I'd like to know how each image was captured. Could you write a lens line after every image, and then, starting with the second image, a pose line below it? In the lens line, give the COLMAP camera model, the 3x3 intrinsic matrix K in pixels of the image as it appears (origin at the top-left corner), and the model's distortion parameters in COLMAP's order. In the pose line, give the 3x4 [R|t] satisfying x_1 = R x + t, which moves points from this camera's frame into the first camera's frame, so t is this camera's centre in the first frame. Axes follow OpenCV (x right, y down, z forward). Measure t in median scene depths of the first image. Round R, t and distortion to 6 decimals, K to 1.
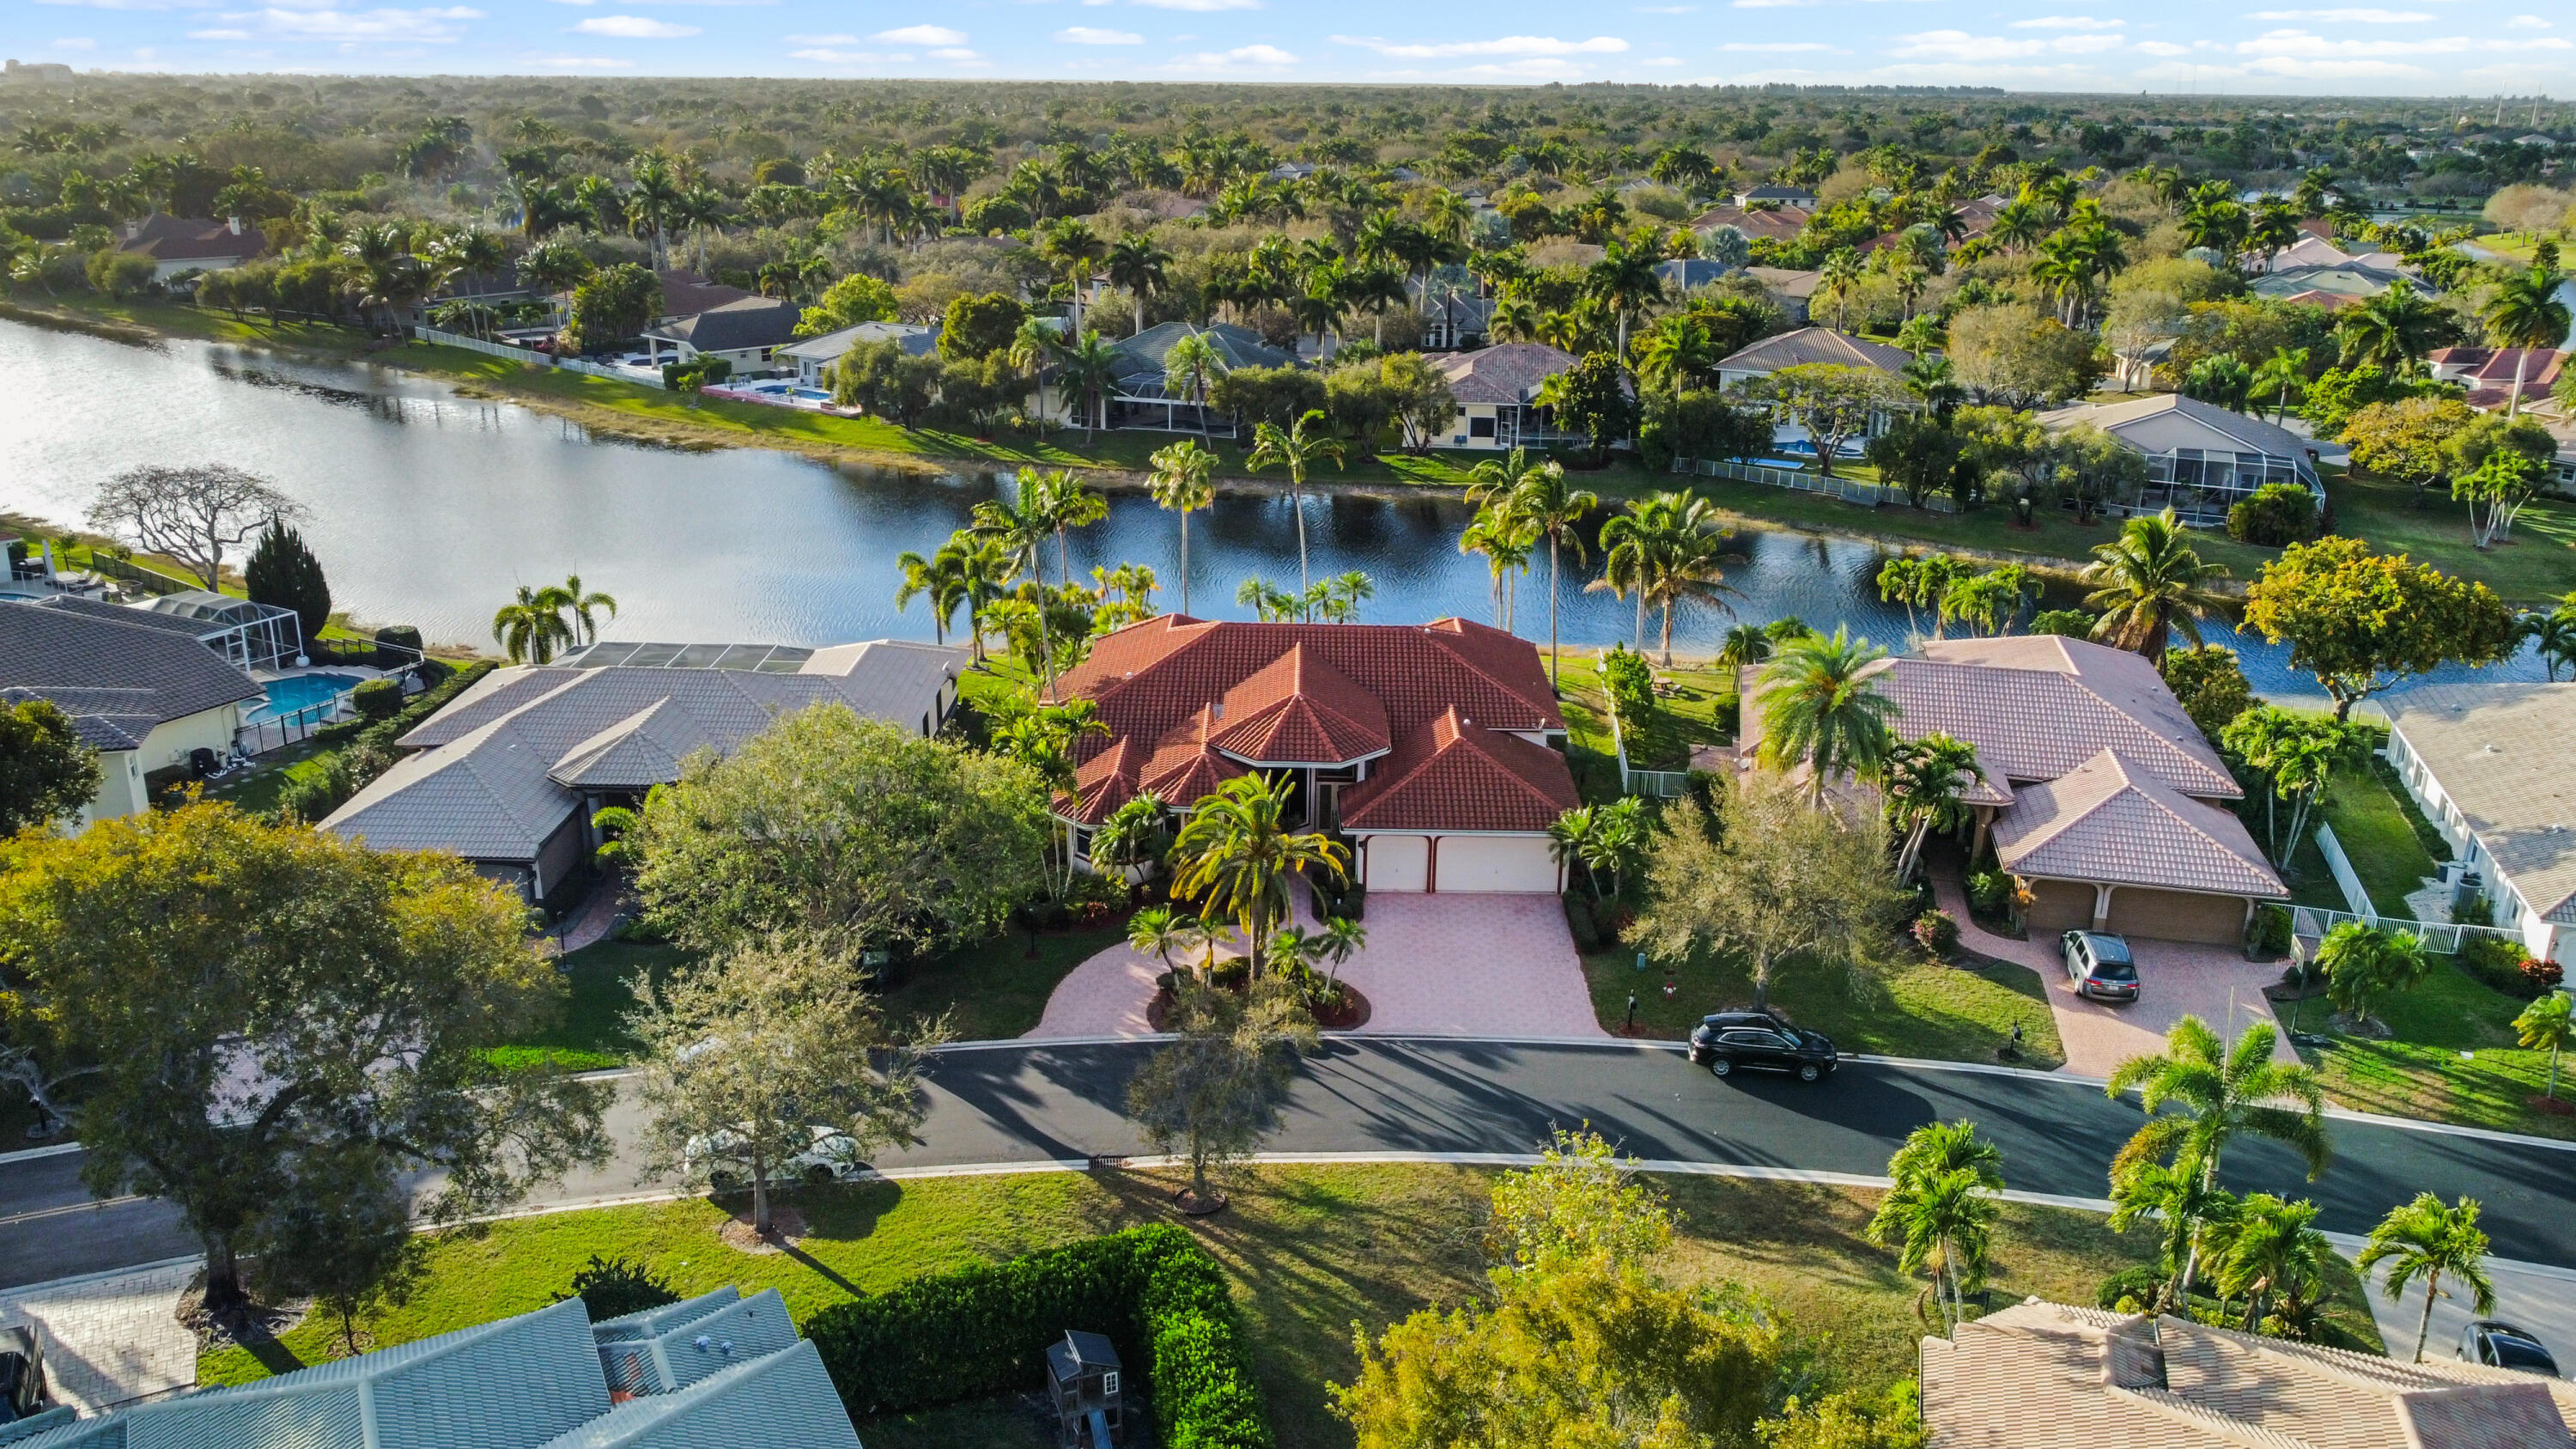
lens RADIAL K [[1973.0, 0, 1288.0], [0, 1973.0, 724.5], [0, 0, 1]] dist [-0.002147, 0.001565]
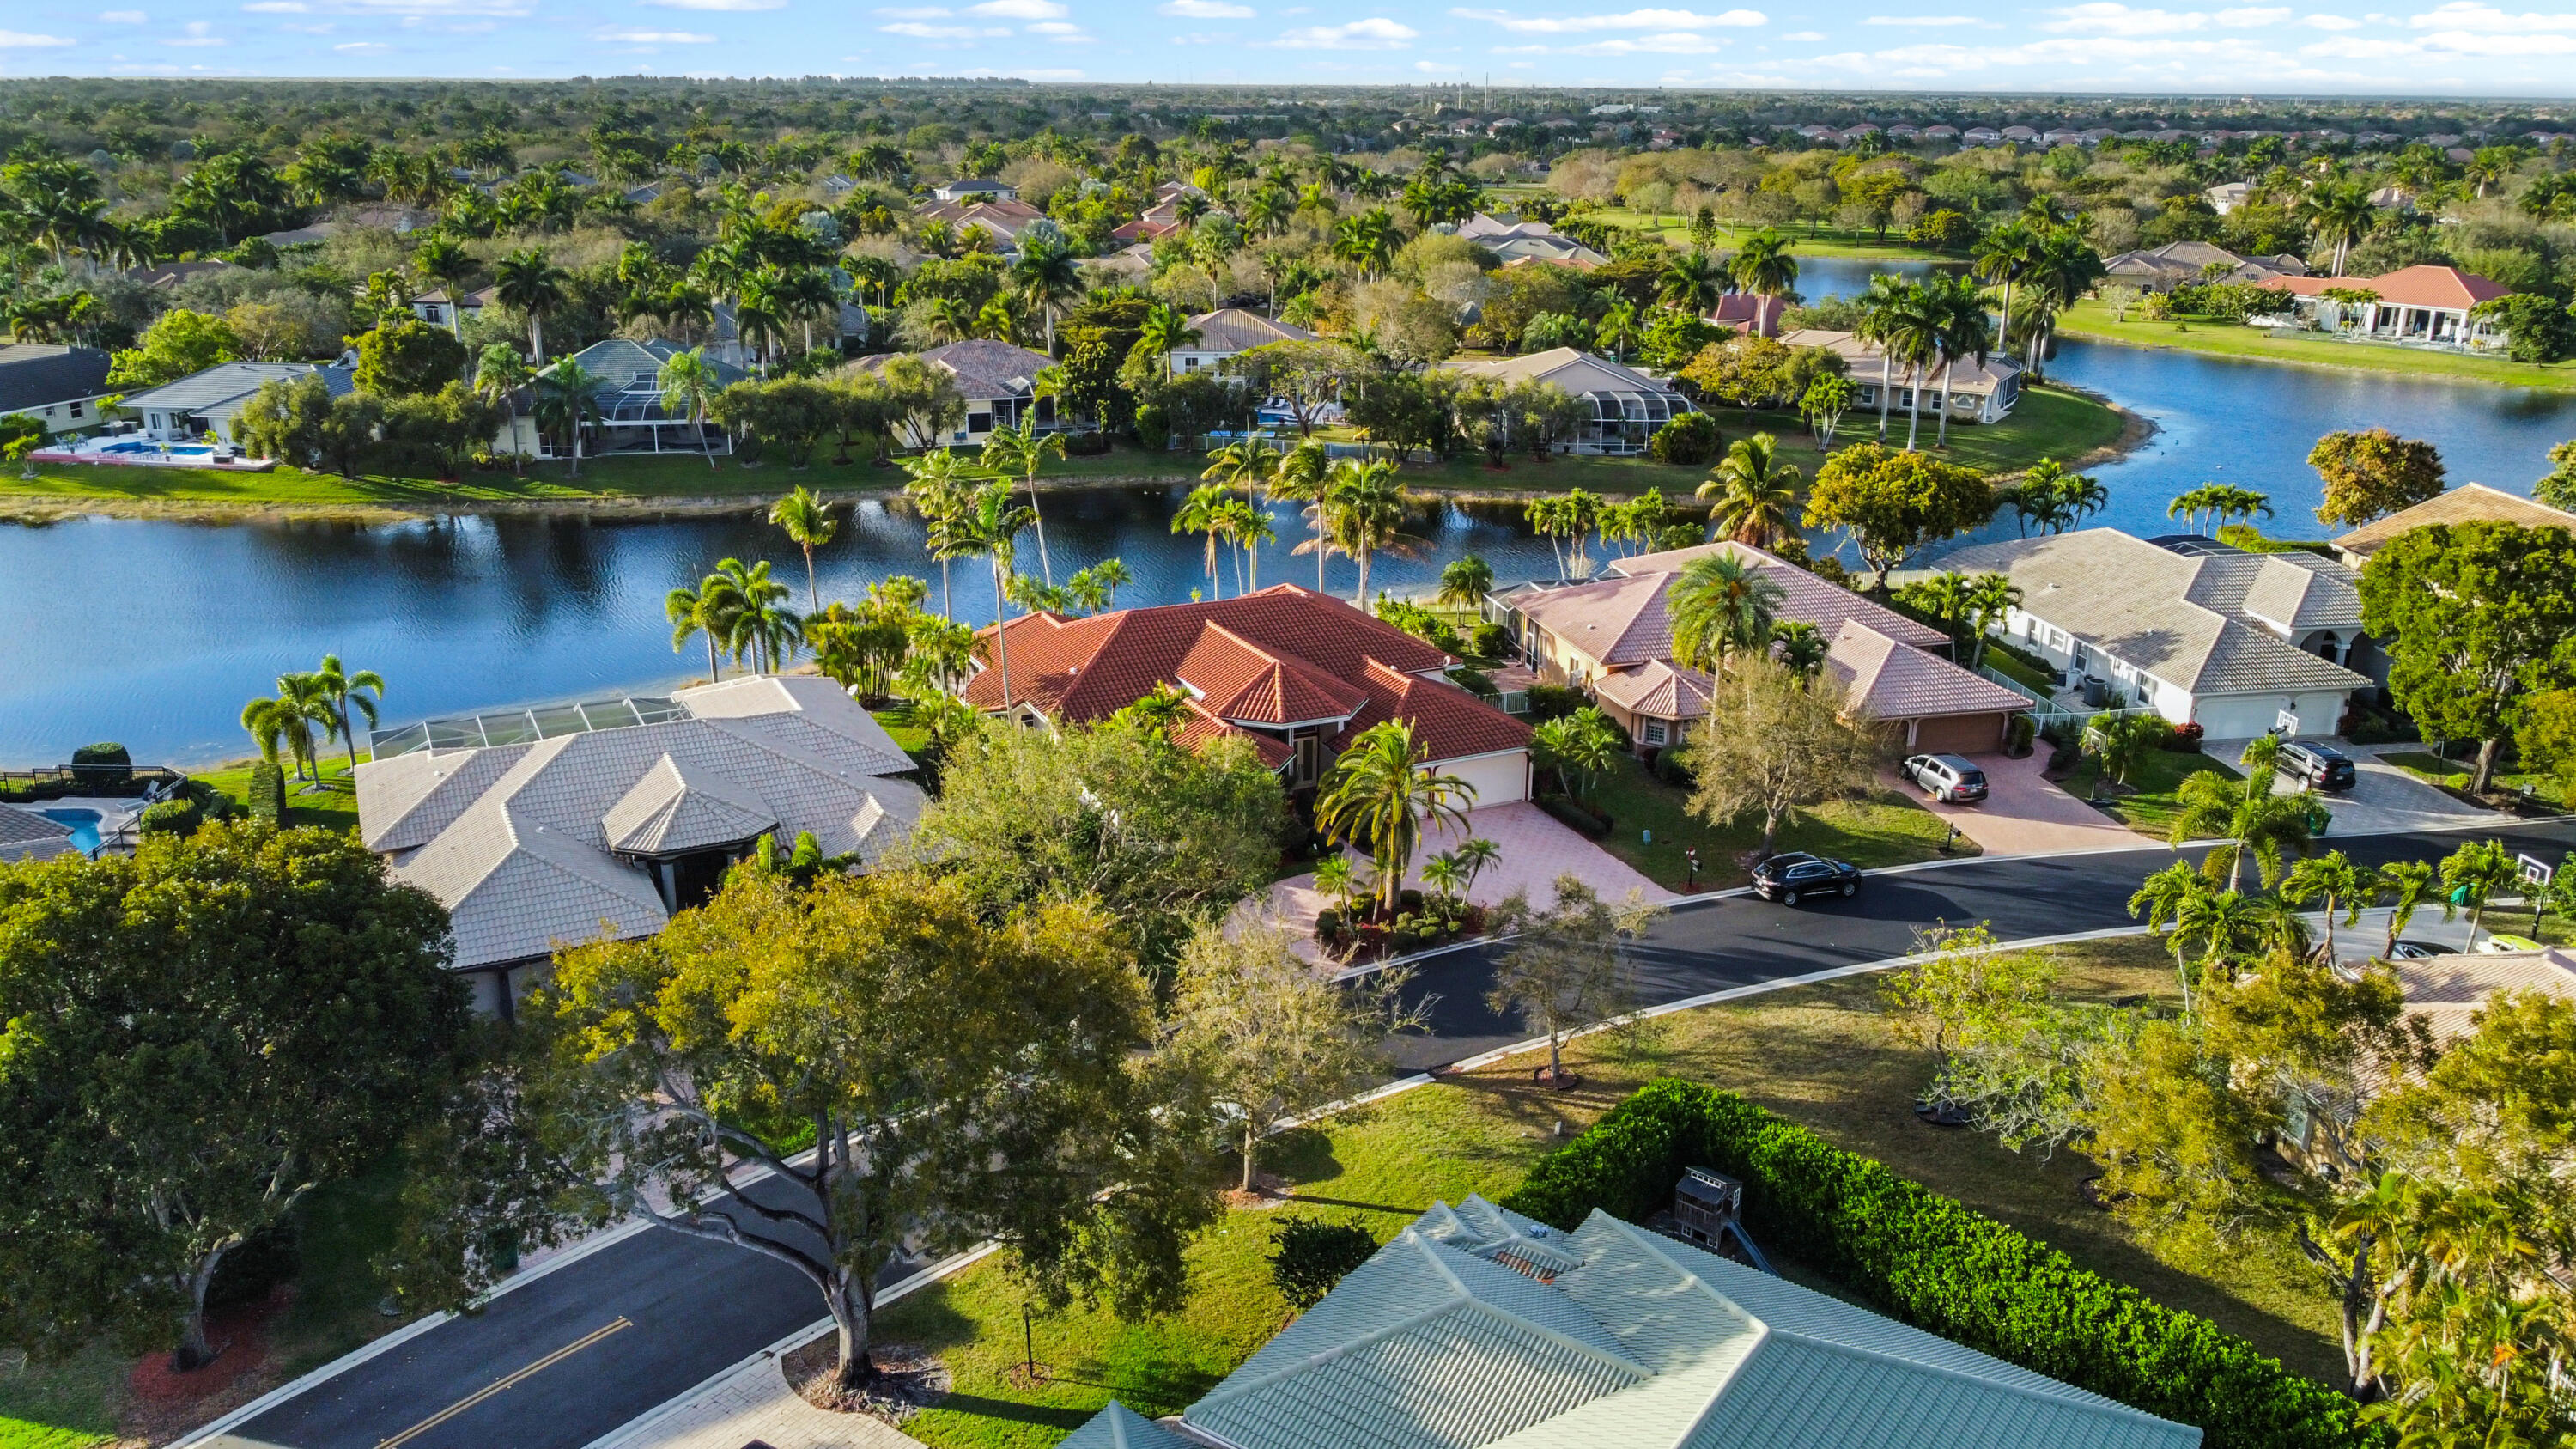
lens RADIAL K [[1973.0, 0, 1288.0], [0, 1973.0, 724.5], [0, 0, 1]] dist [-0.002147, 0.001565]
pose [[0.889573, -0.146358, 0.432712, -0.220522], [0.144675, 0.988787, 0.037016, -0.009606], [-0.433277, 0.029675, 0.900772, 0.007741]]
